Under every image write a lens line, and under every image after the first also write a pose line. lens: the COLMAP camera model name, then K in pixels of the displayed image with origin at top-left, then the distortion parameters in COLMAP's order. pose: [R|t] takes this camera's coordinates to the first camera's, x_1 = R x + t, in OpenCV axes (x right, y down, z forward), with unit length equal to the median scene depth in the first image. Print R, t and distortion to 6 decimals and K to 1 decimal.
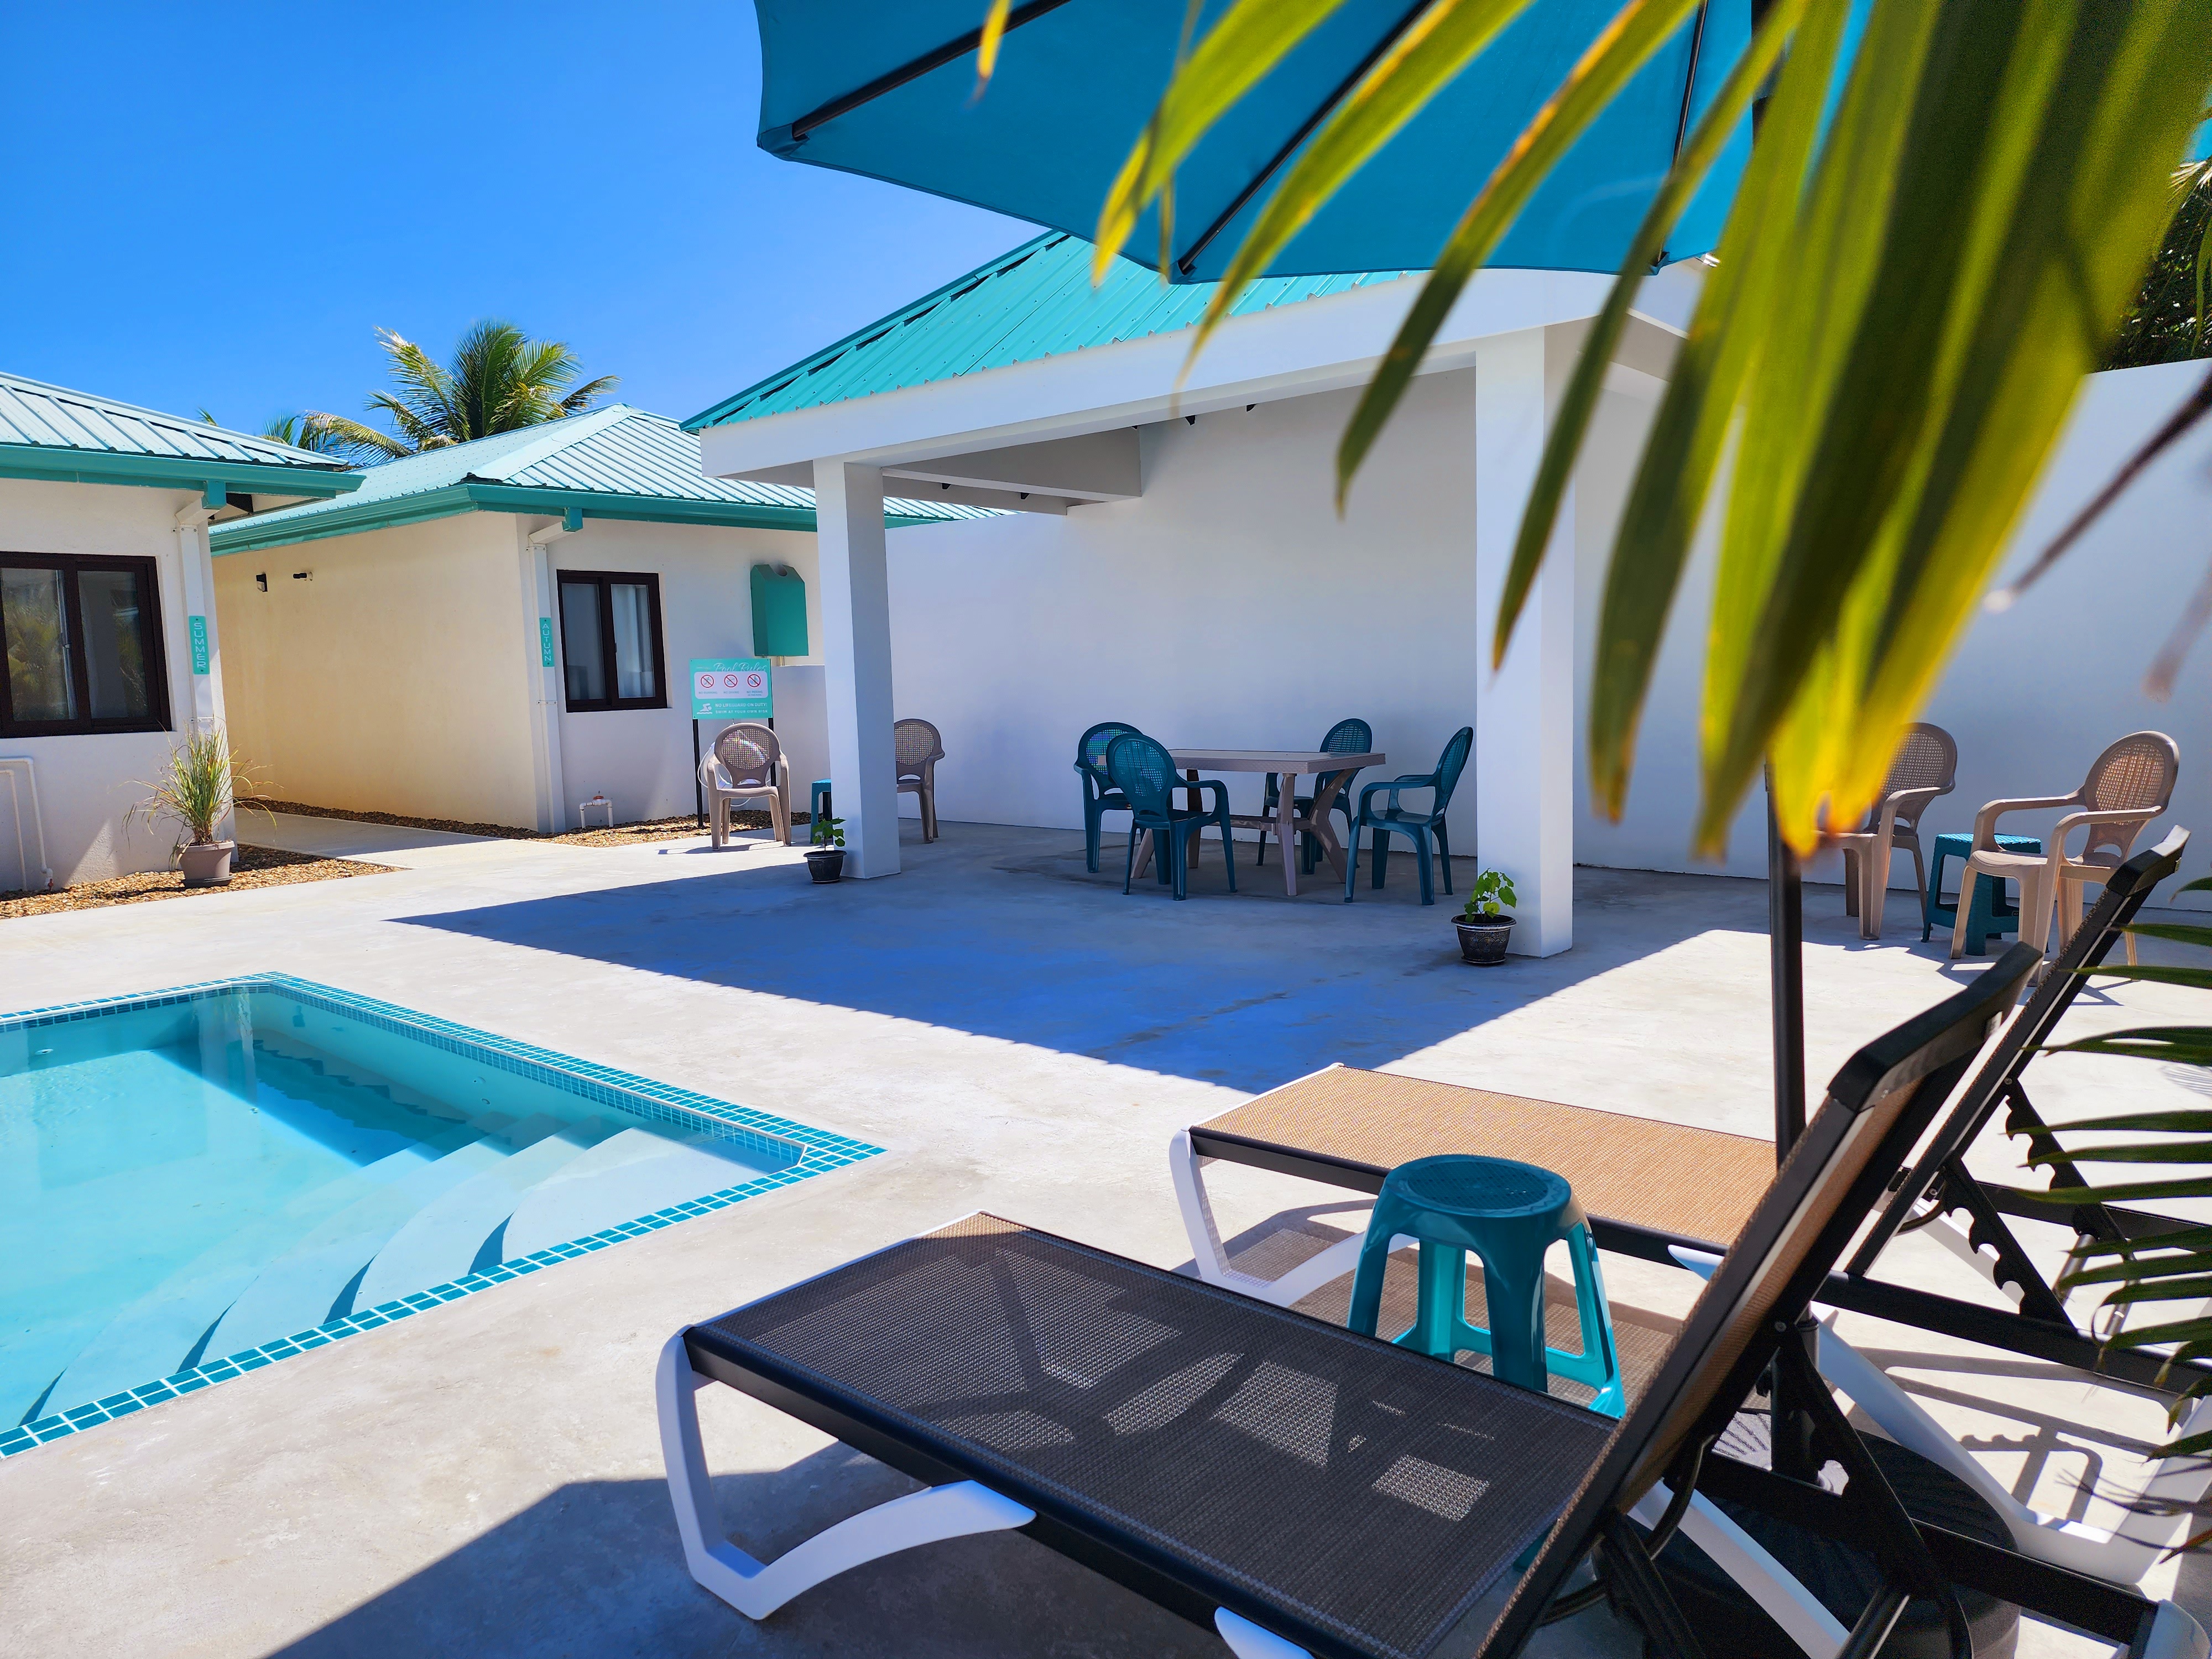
lens RADIAL K [[1449.0, 0, 1110.8], [0, 1449.0, 836.5], [0, 0, 1]] dist [0.036116, -0.003415]
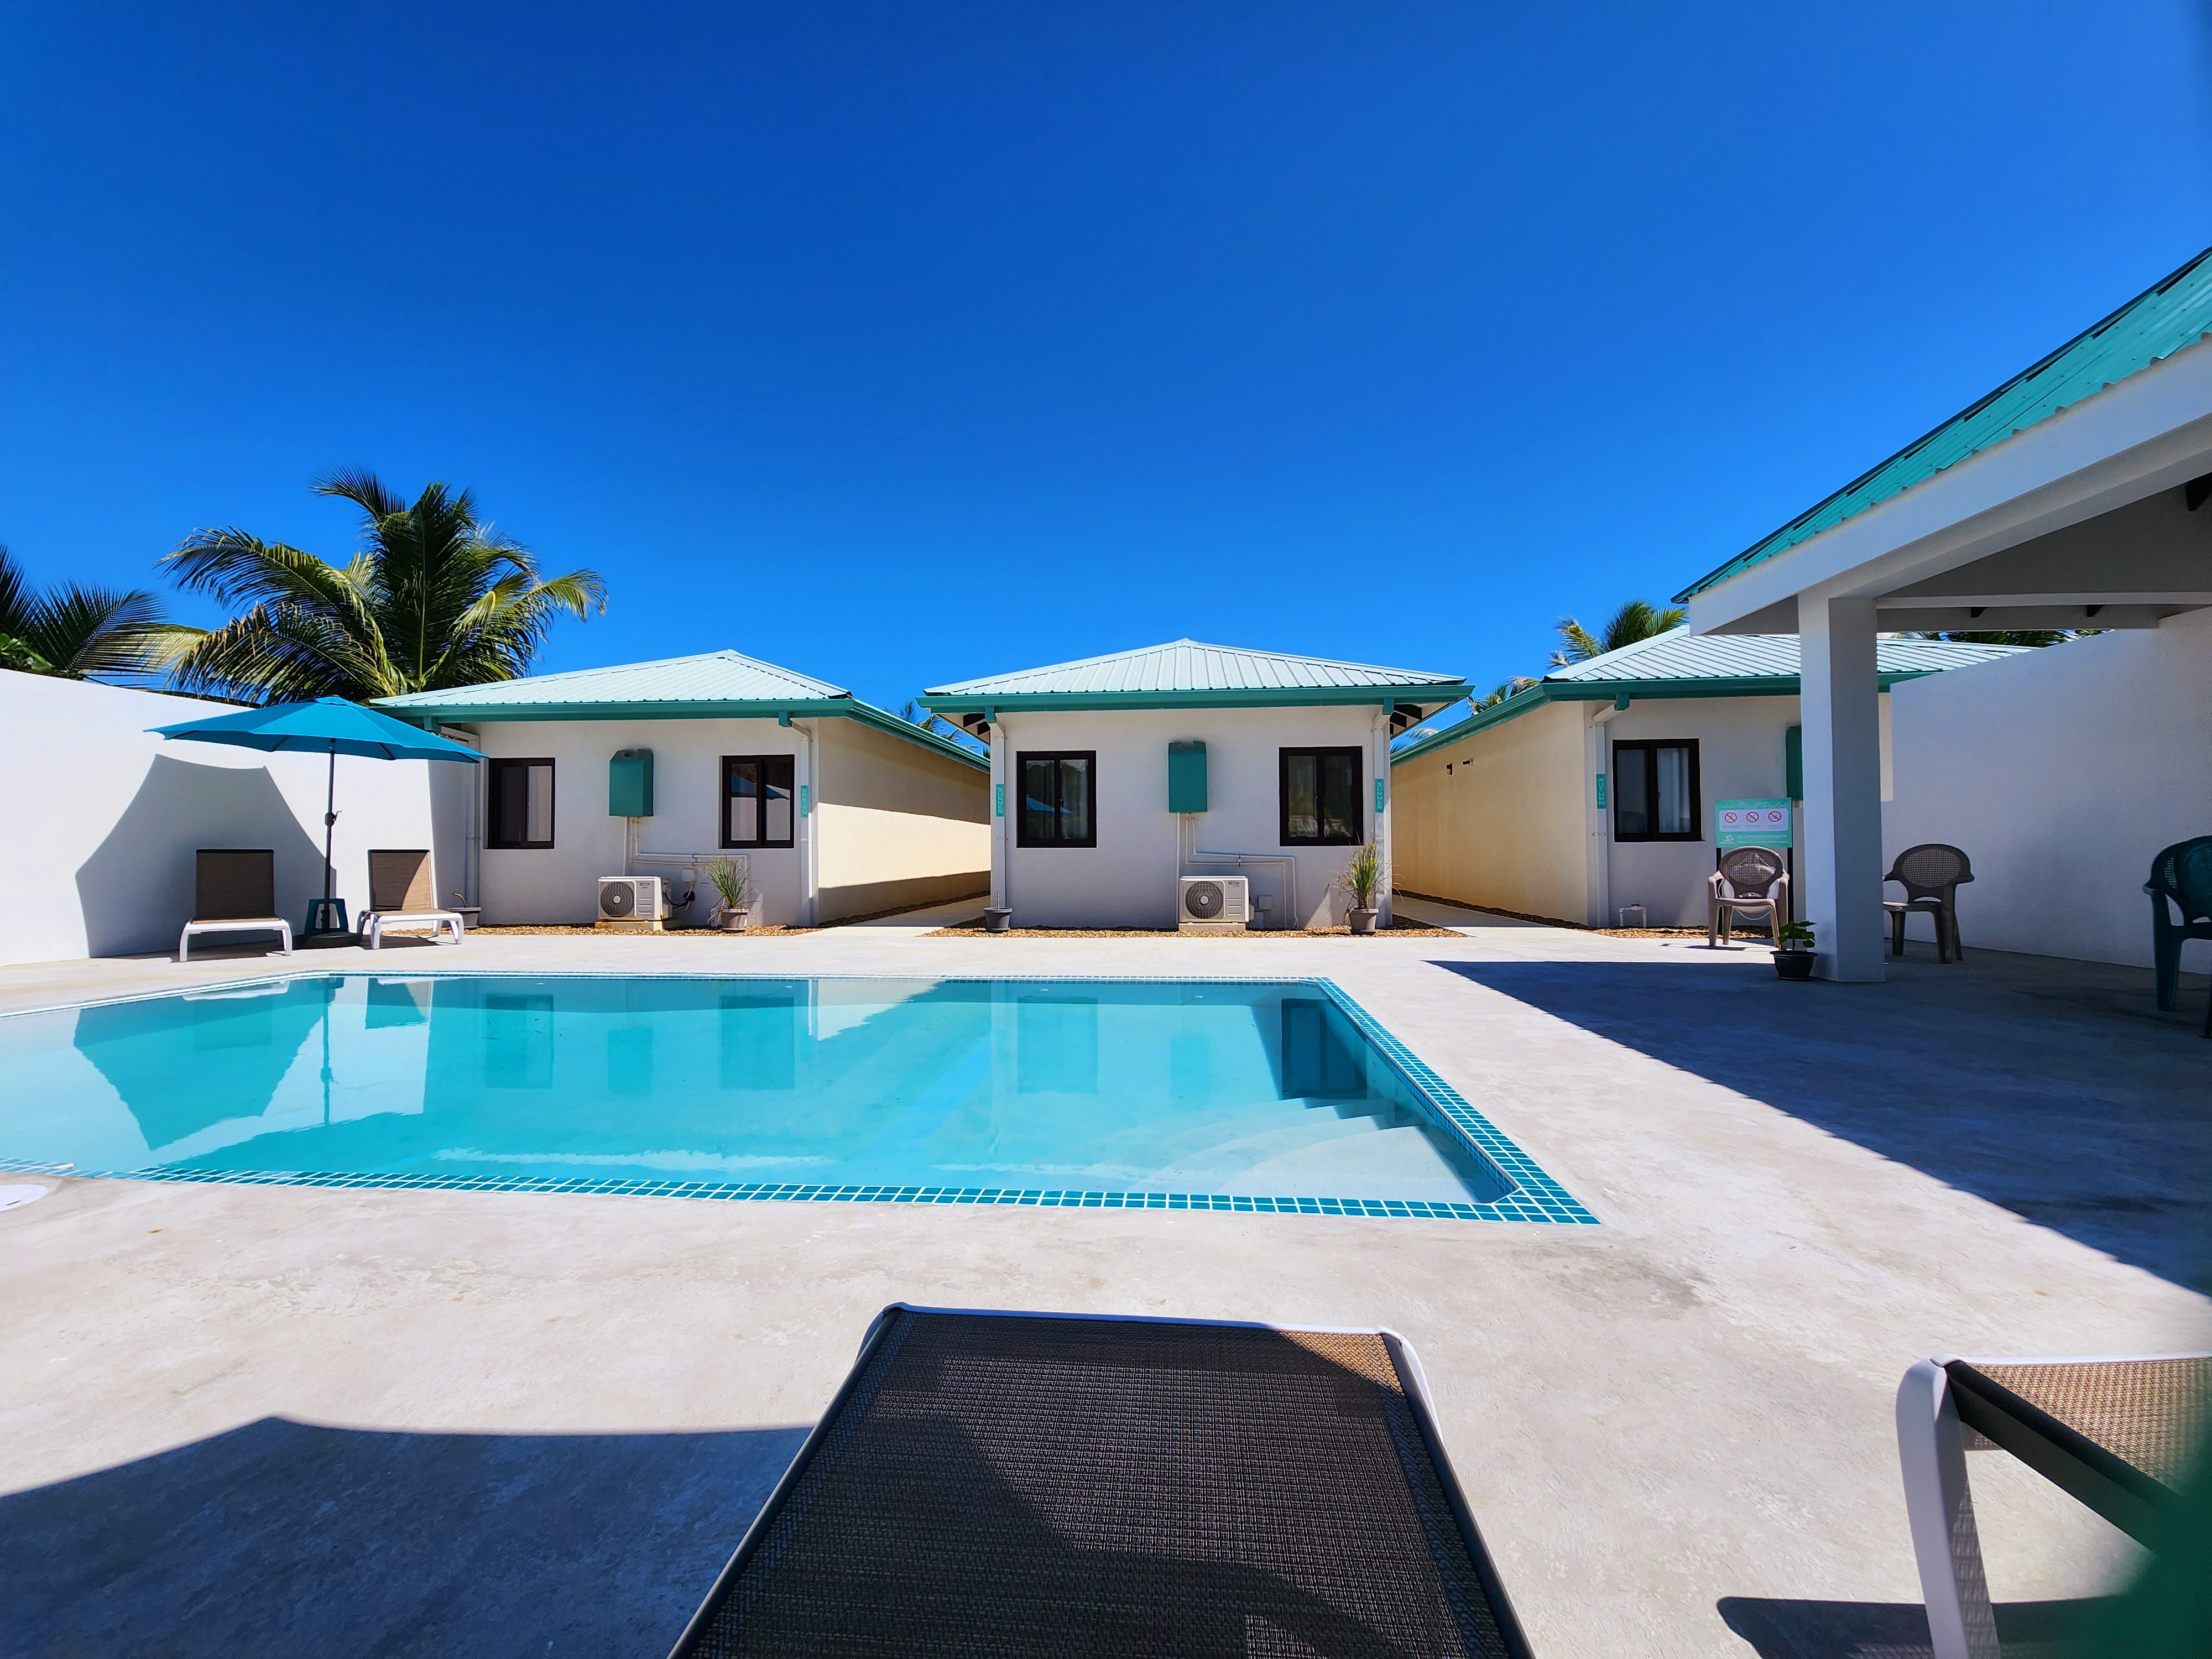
lens RADIAL K [[896.7, 0, 1109.5], [0, 896.7, 830.0], [0, 0, 1]] dist [0.005887, -0.002167]
pose [[0.592248, 0.005395, -0.805737, 0.043972], [-0.105209, 0.991934, -0.070690, 0.021738], [0.798857, 0.126637, 0.588039, 0.177475]]
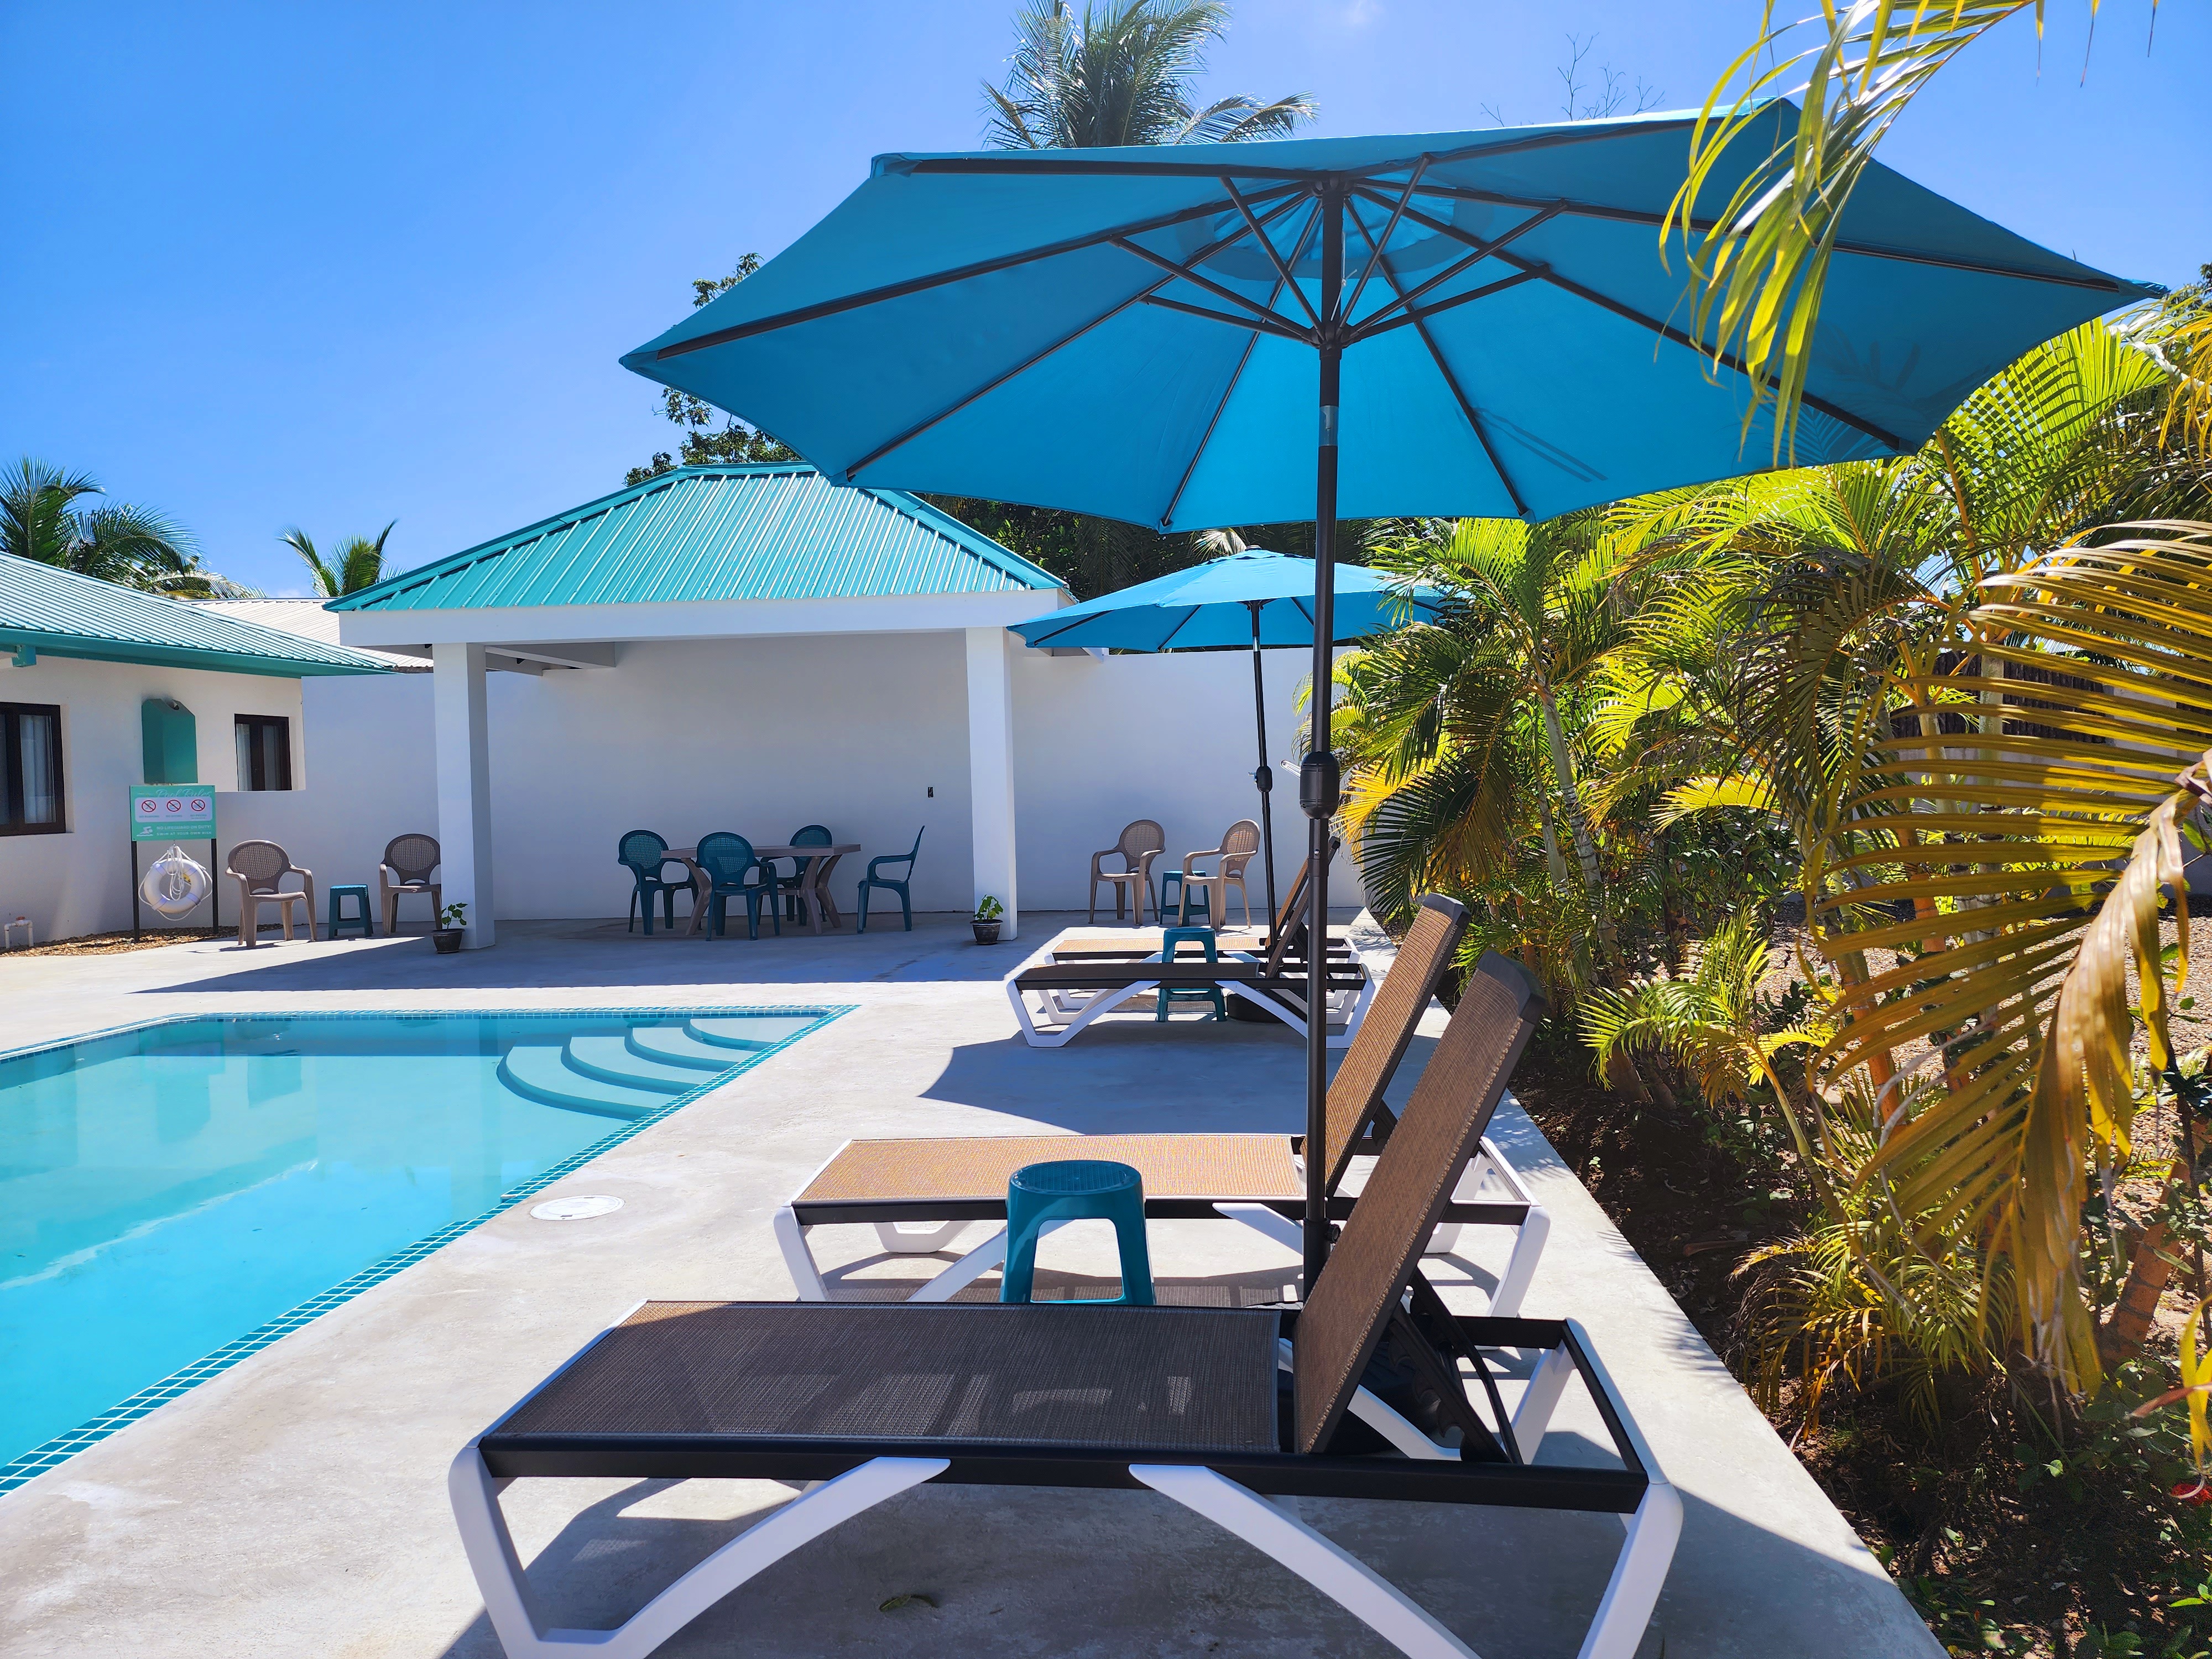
lens RADIAL K [[1502.8, 0, 1100.8], [0, 1502.8, 838.5], [0, 0, 1]] dist [-0.008914, -0.002299]
pose [[0.816588, -0.014571, 0.577037, -0.513406], [0.068554, 0.995054, -0.071886, 0.069495], [-0.573136, 0.098259, 0.813548, -0.473710]]
